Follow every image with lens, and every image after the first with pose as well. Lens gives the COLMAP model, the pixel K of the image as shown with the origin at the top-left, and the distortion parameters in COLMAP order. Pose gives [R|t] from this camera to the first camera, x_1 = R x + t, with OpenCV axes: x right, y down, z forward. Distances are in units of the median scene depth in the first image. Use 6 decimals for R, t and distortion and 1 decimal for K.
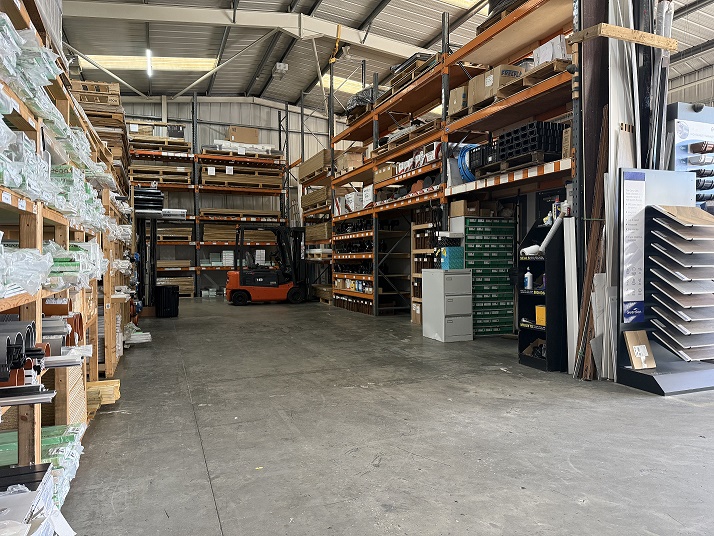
lens RADIAL K [[495.0, 0, 356.2], [0, 495.0, 268.4], [0, 0, 1]] dist [0.064621, -0.089244]
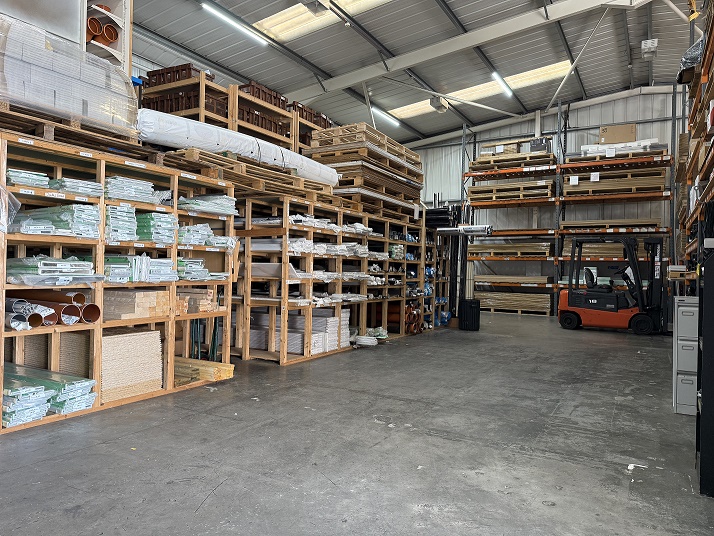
lens RADIAL K [[495.0, 0, 356.2], [0, 495.0, 268.4], [0, 0, 1]] dist [0.064621, -0.089244]
pose [[0.623404, 0.014557, -0.781765, 0.185823], [-0.039790, 0.999122, -0.013125, -0.004894], [0.780887, 0.039289, 0.623436, 0.118303]]
